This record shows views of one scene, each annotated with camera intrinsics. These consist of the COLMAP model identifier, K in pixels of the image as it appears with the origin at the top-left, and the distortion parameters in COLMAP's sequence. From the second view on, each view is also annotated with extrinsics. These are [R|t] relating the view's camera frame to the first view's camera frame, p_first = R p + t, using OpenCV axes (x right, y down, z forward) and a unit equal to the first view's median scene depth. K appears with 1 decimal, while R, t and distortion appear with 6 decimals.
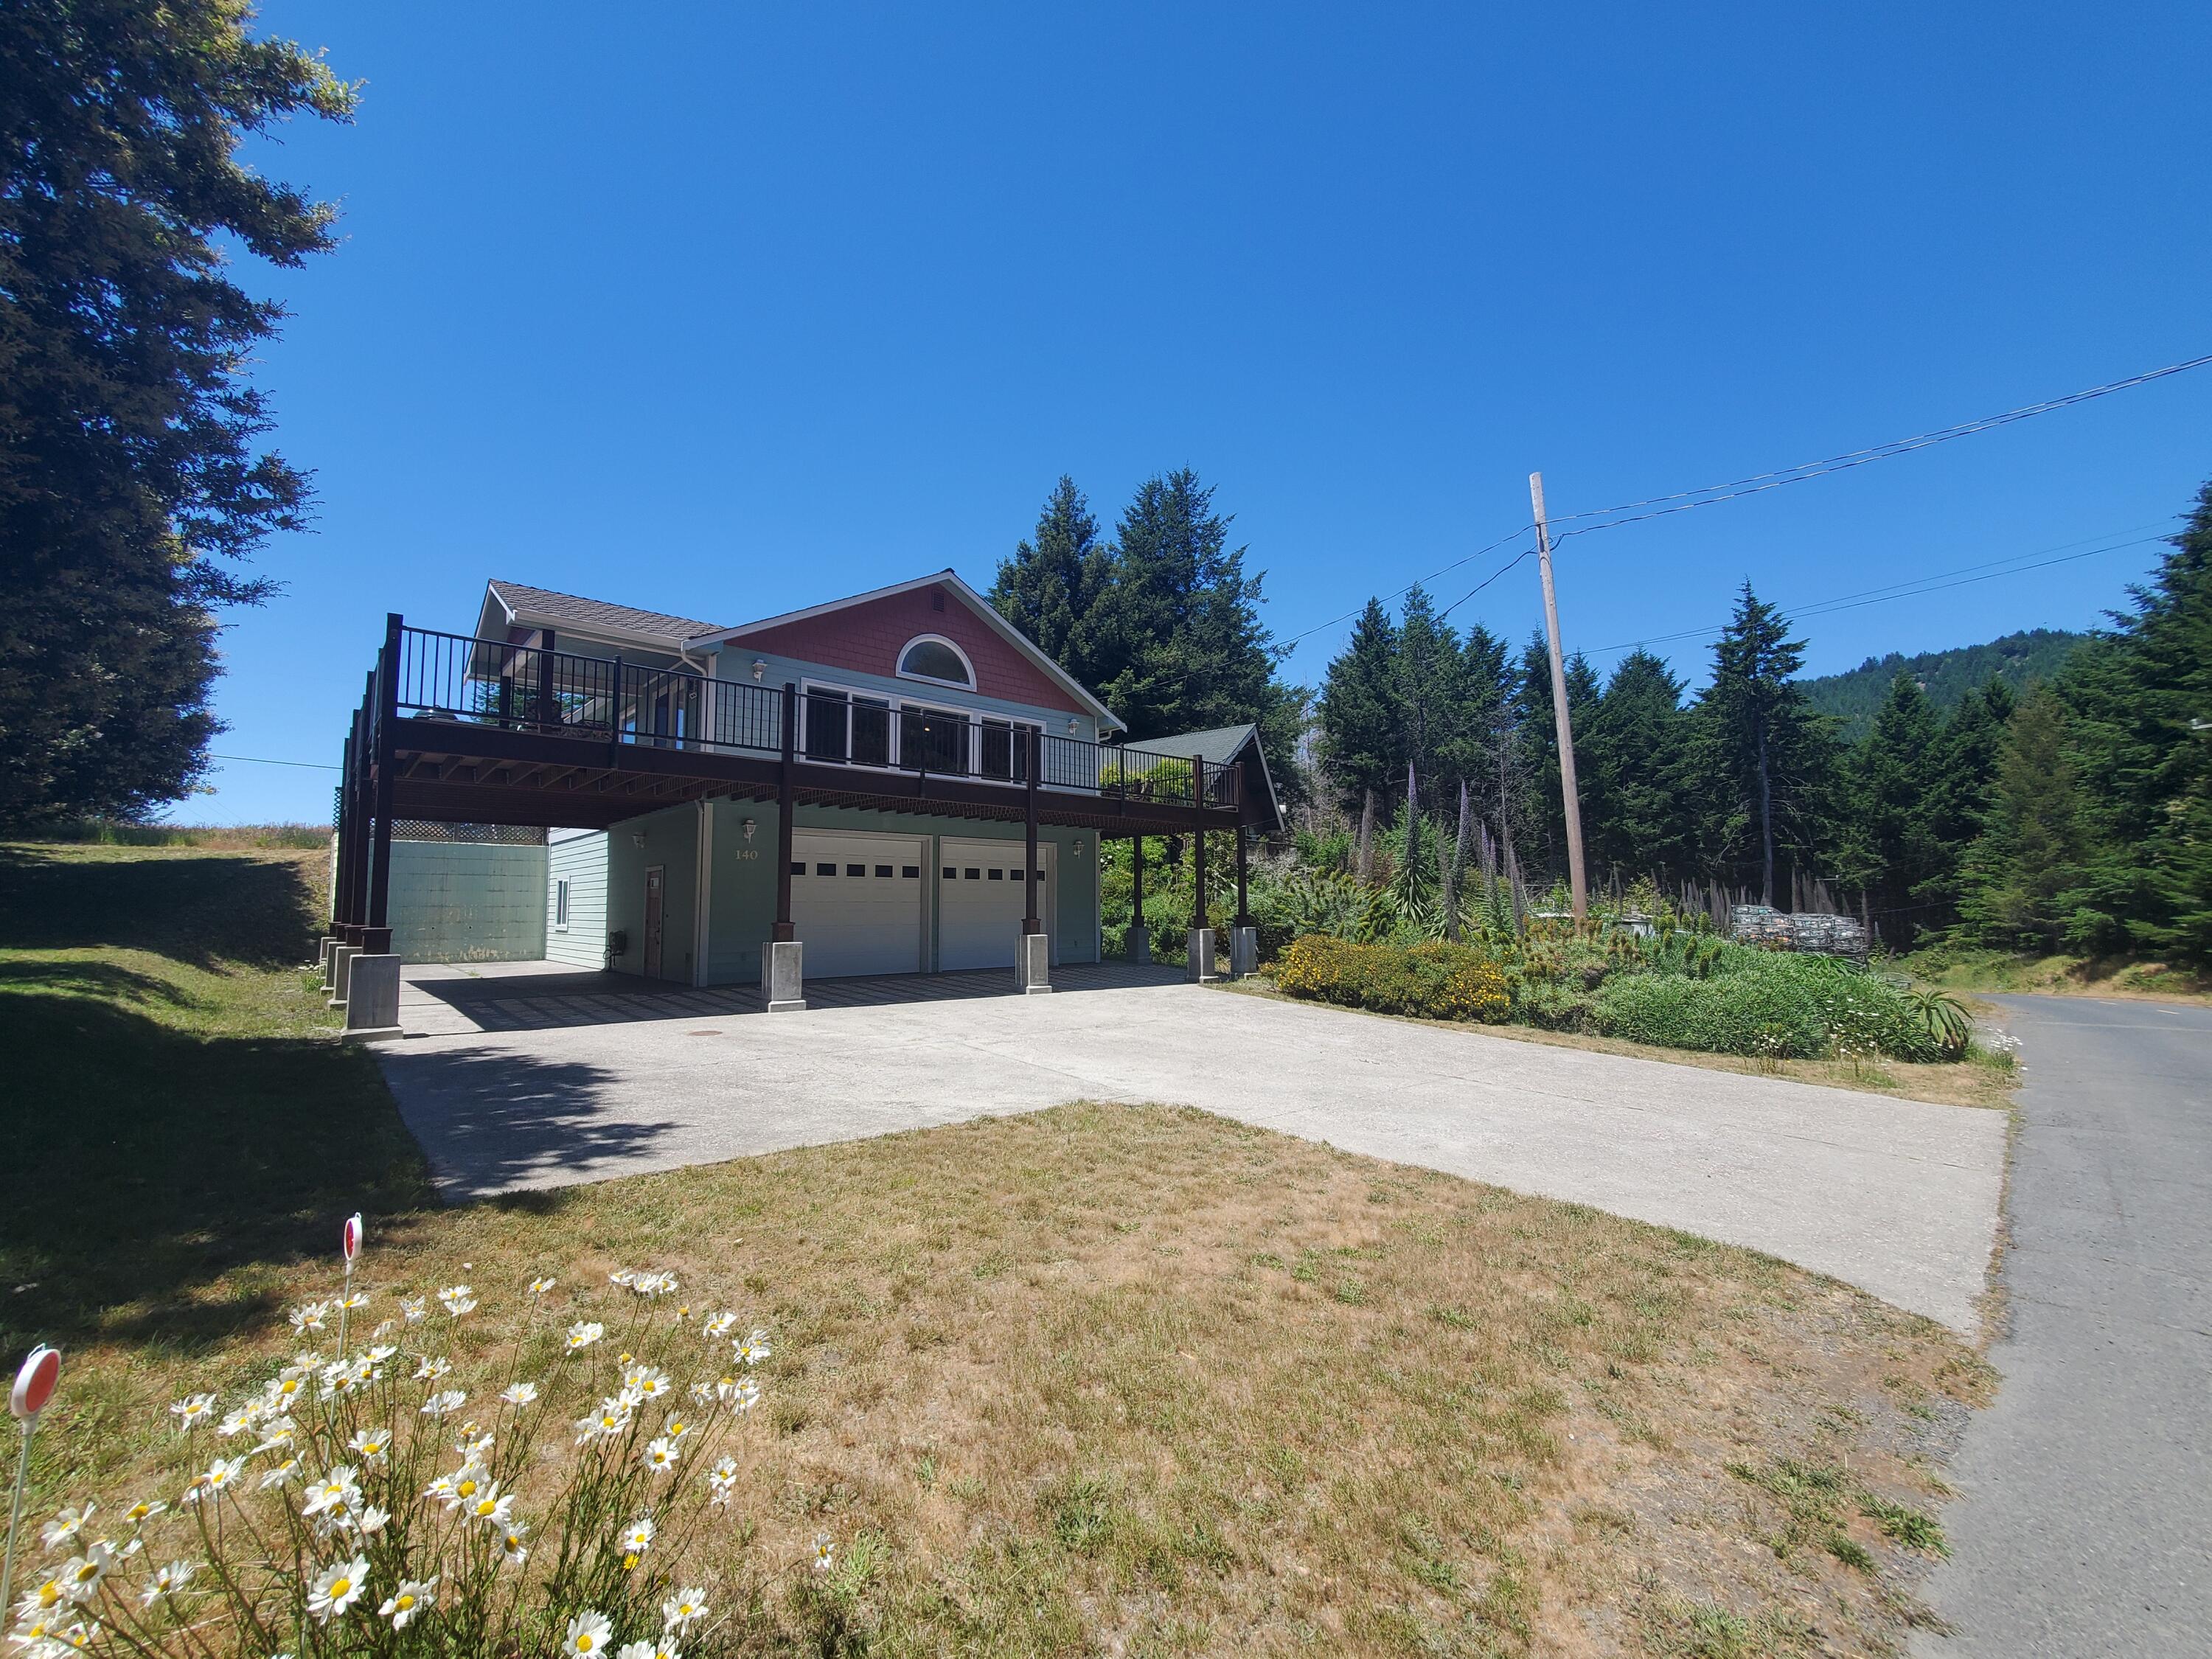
lens RADIAL K [[877.2, 0, 1096.5], [0, 877.2, 837.2], [0, 0, 1]] dist [0.002757, -0.002246]
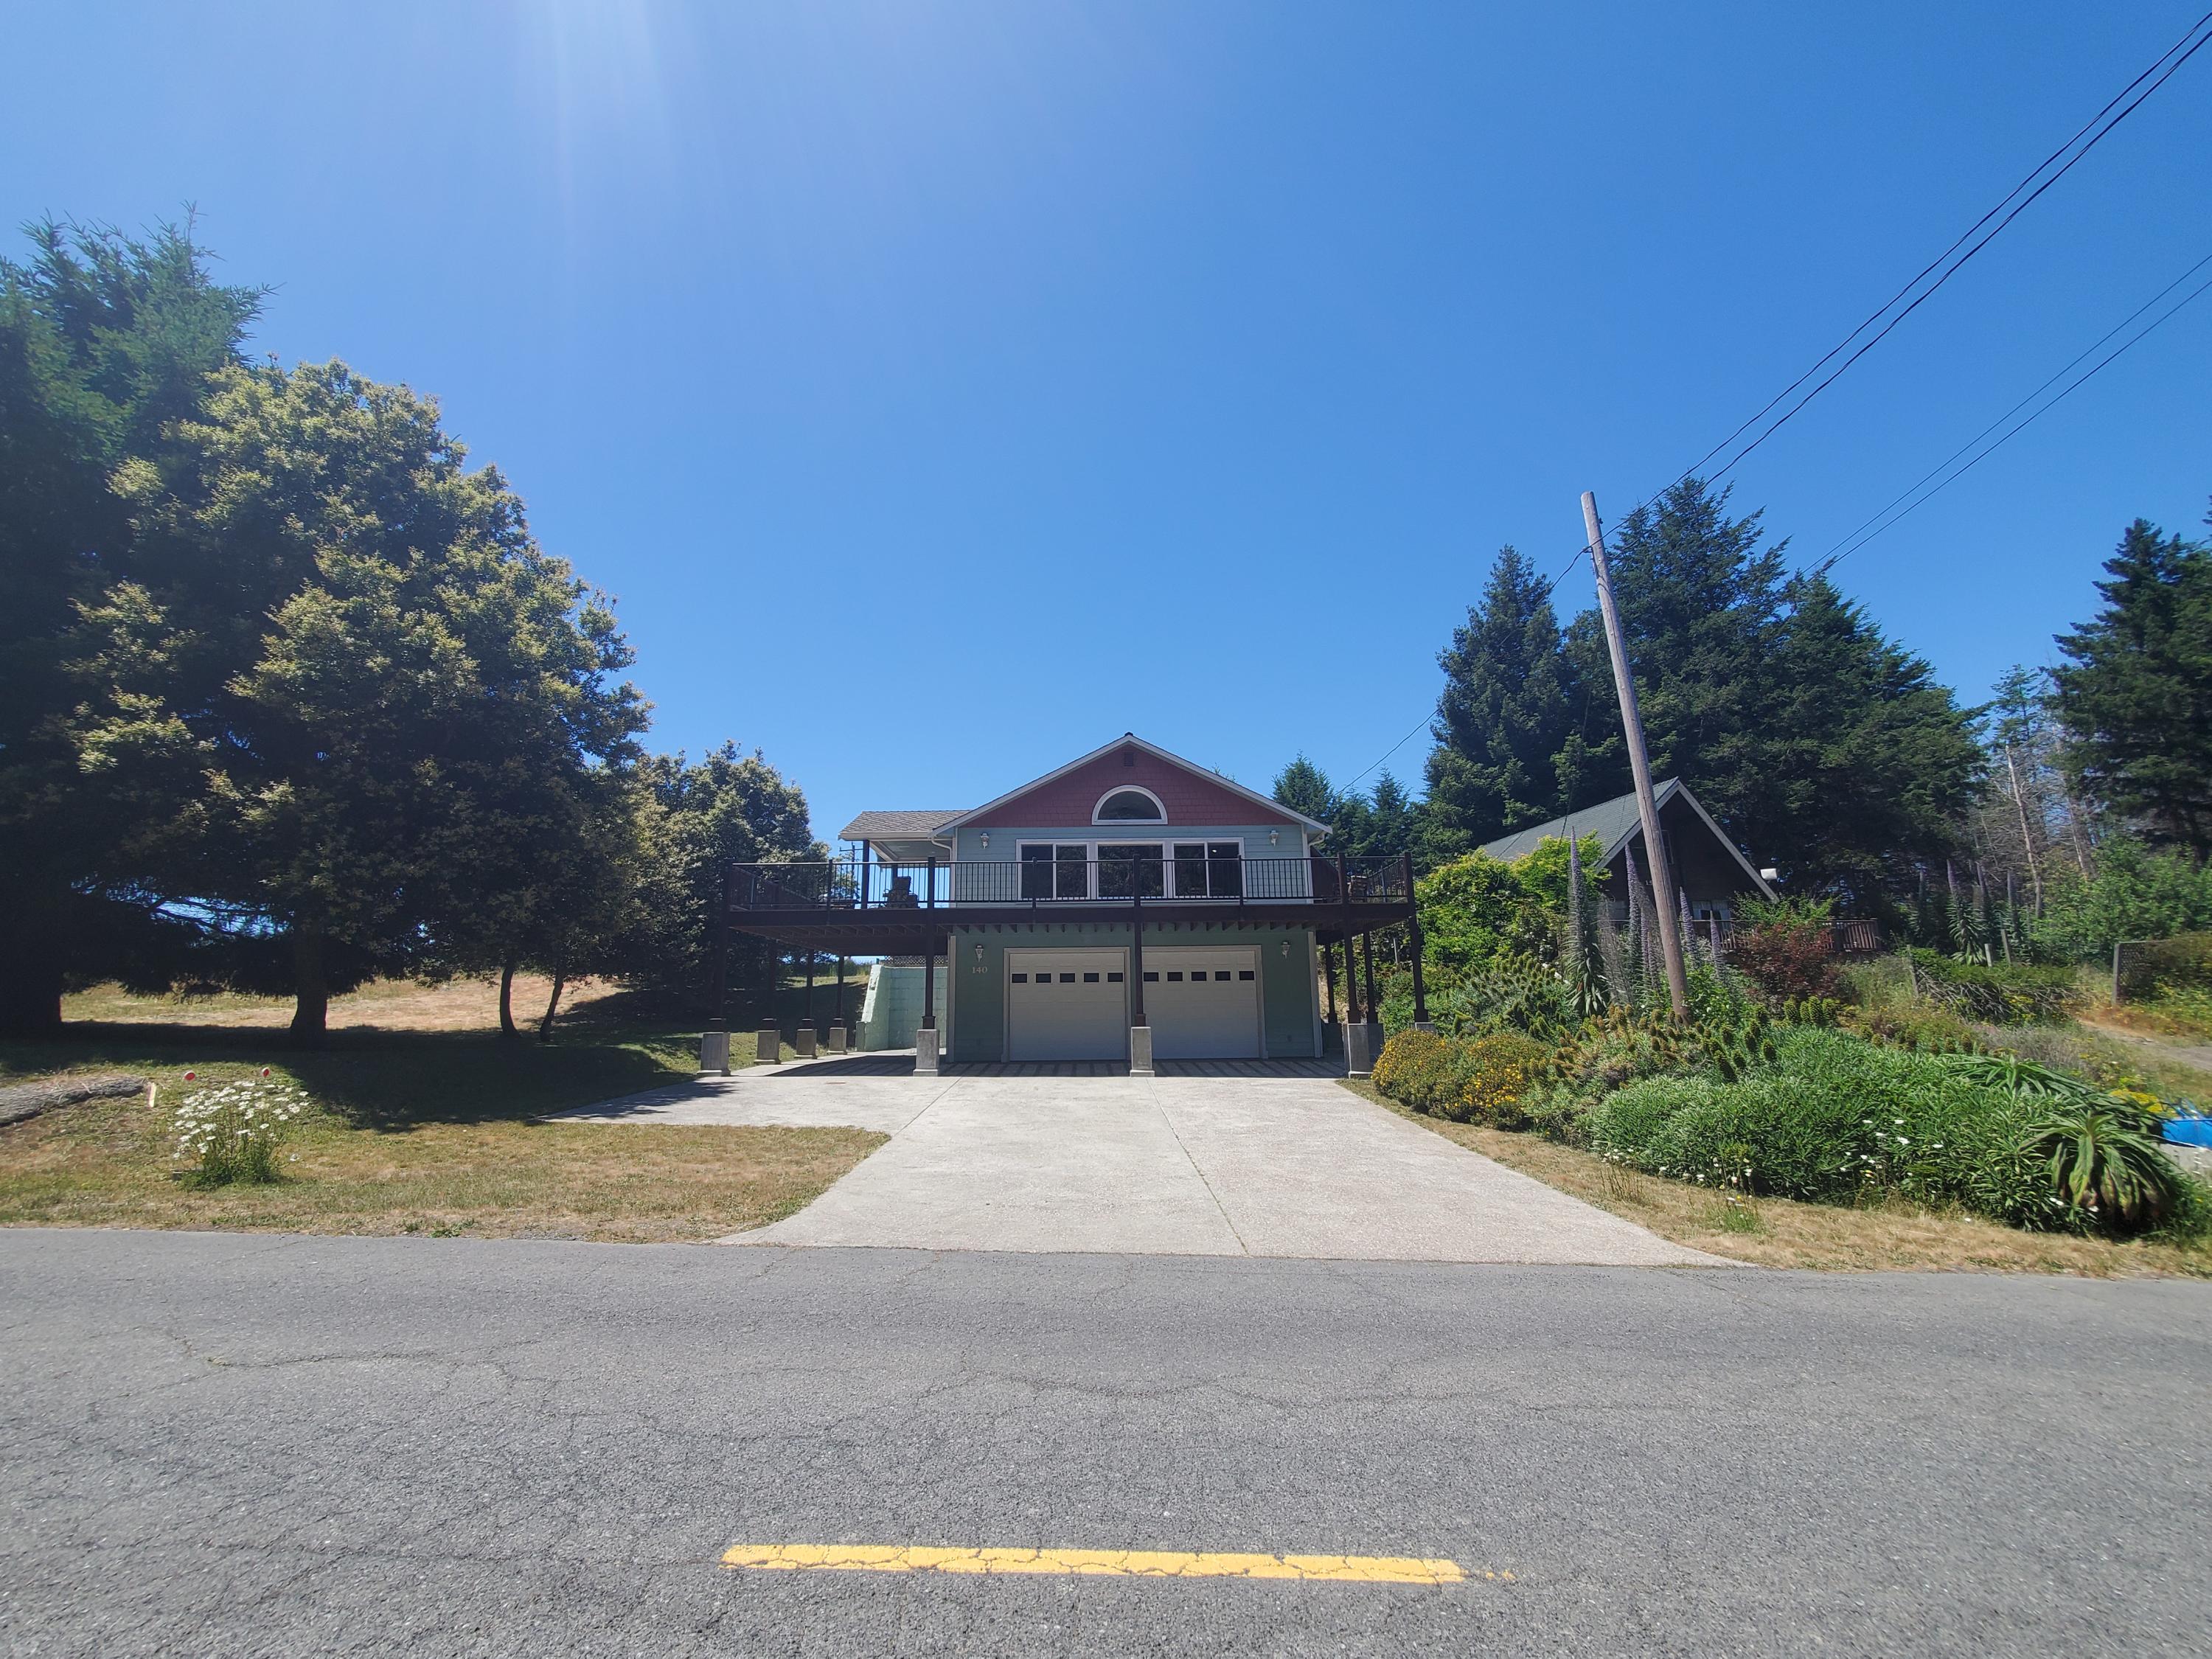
lens RADIAL K [[877.2, 0, 1095.7], [0, 877.2, 834.4], [0, 0, 1]] dist [0.002757, -0.002246]
pose [[0.741838, -0.142071, -0.655357, 0.562492], [0.063251, 0.987767, -0.142534, 0.013797], [0.667590, 0.064285, 0.741749, 0.037307]]
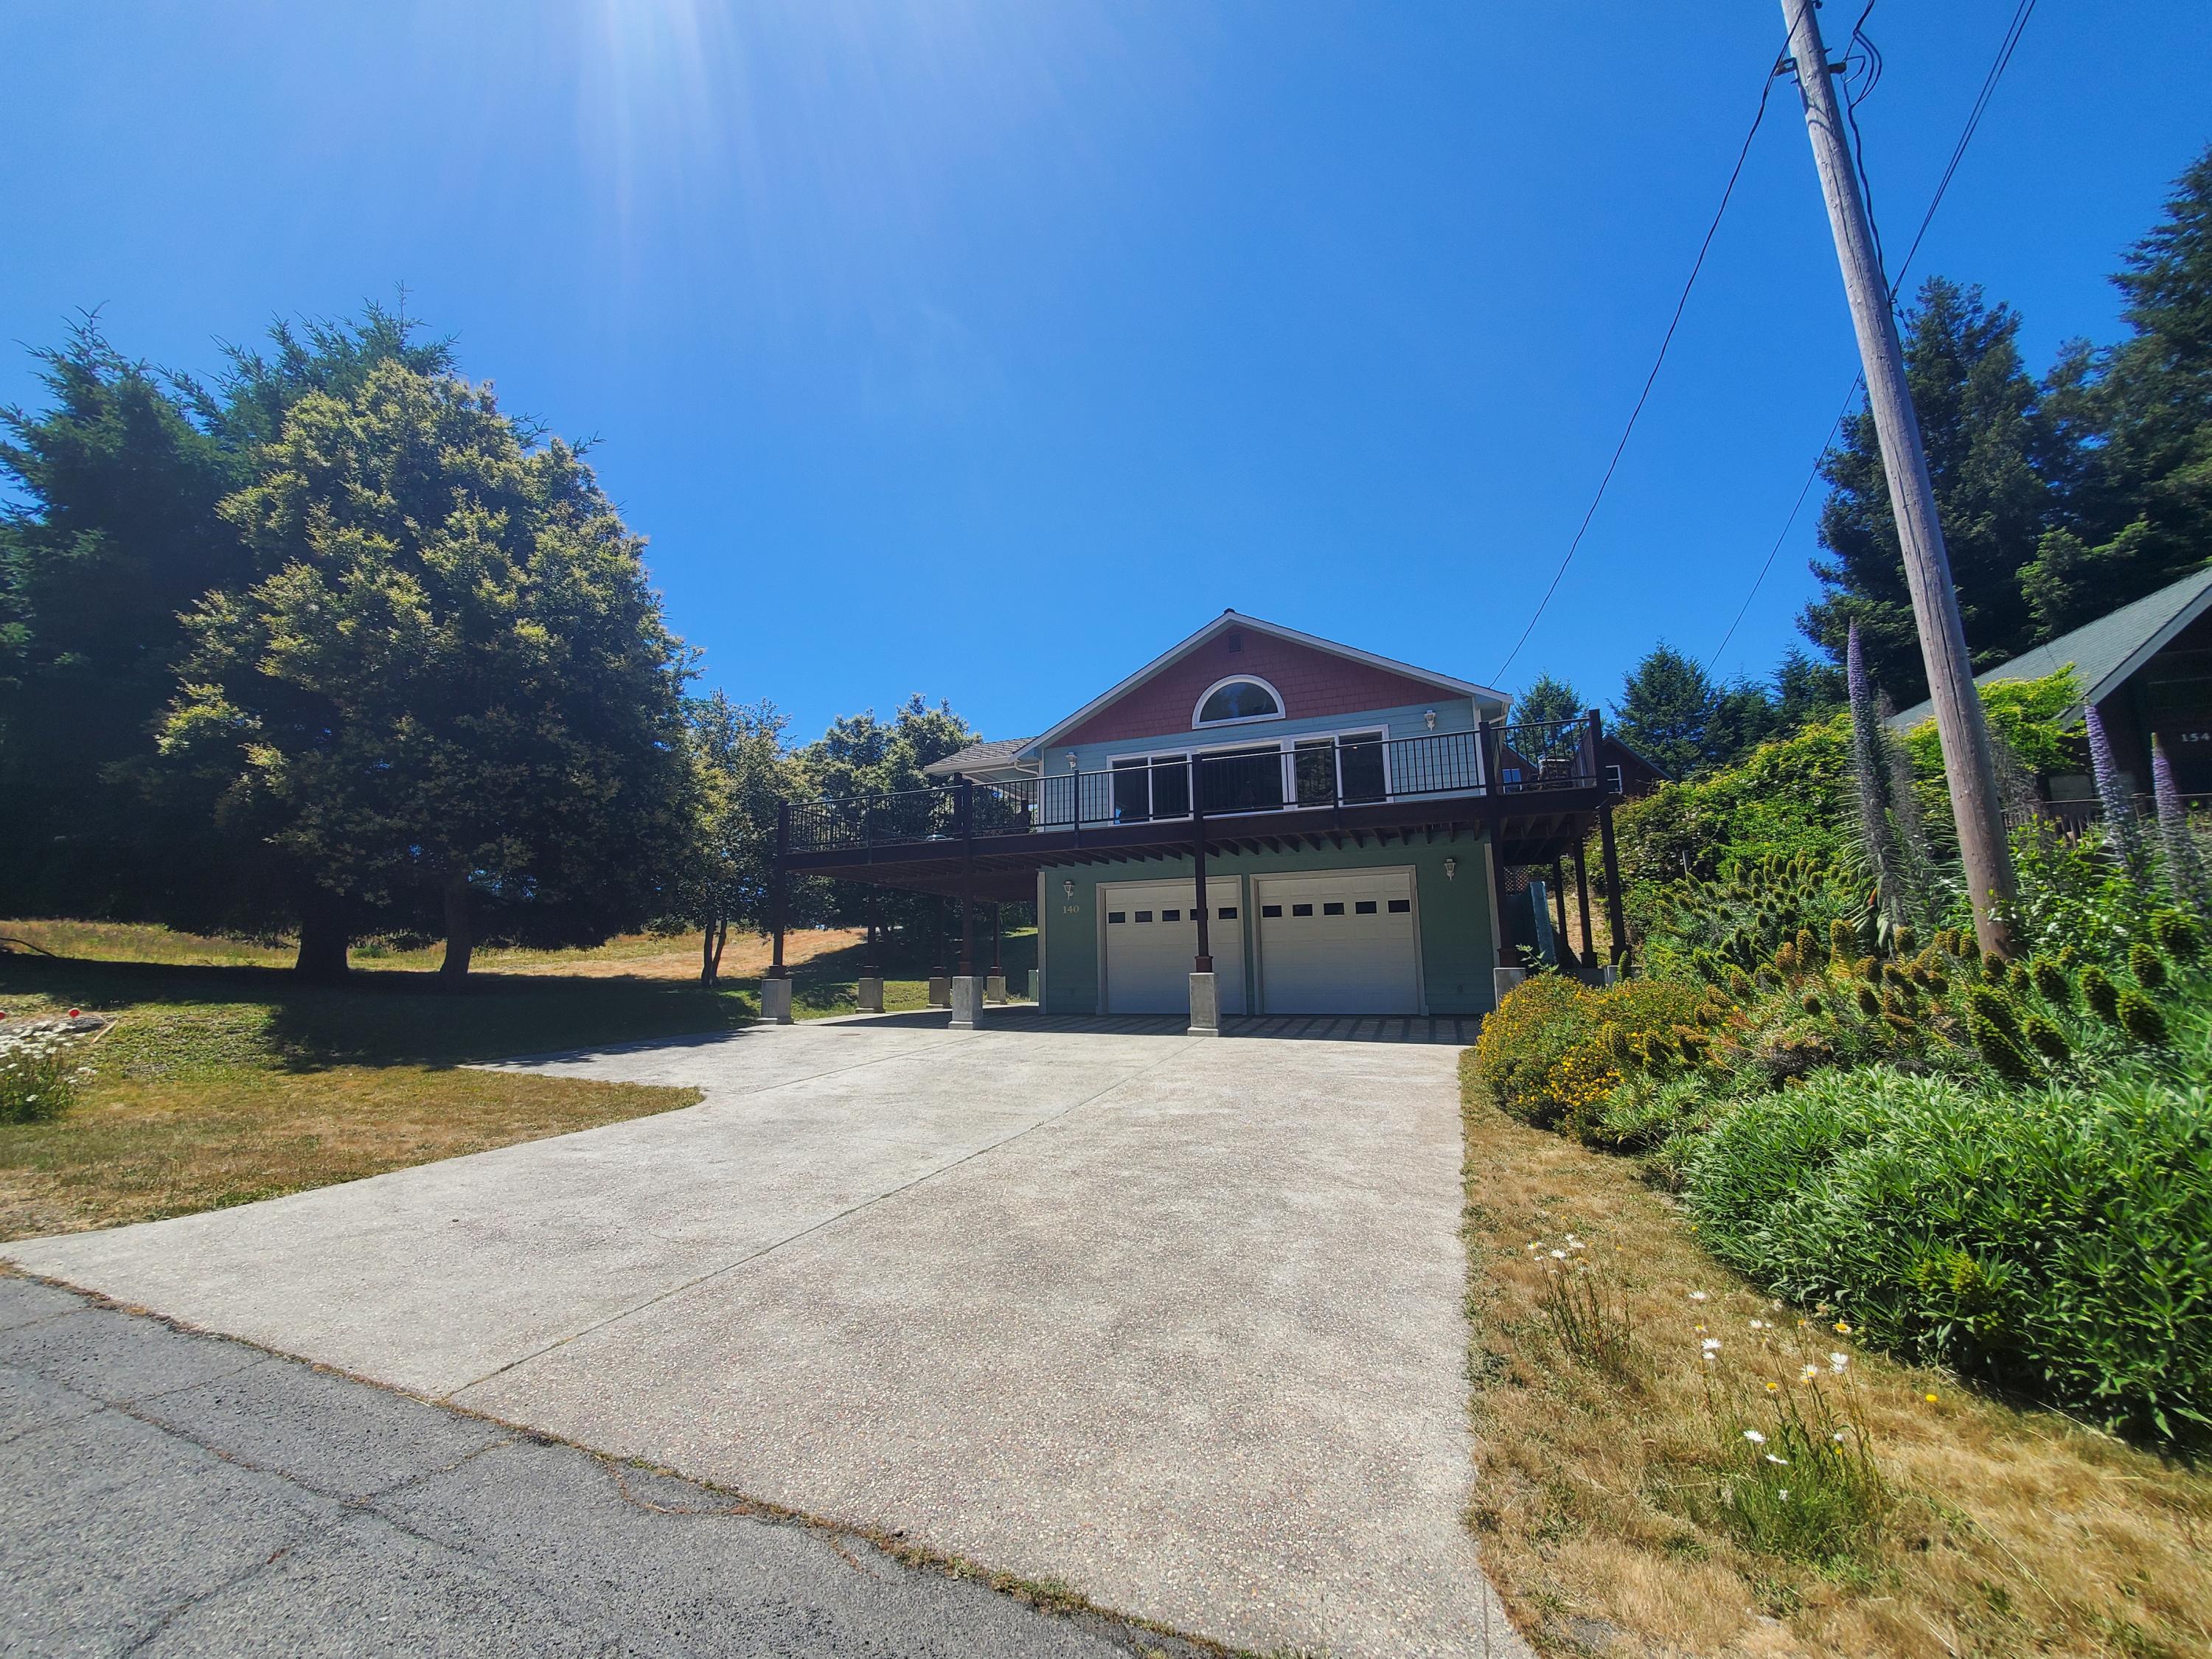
lens RADIAL K [[877.2, 0, 1092.1], [0, 877.2, 832.0], [0, 0, 1]] dist [0.002757, -0.002246]
pose [[0.422318, -0.147684, -0.894336, 0.586401], [0.086532, 0.988701, -0.122405, 0.052375], [0.902308, -0.025695, 0.430325, 0.388611]]
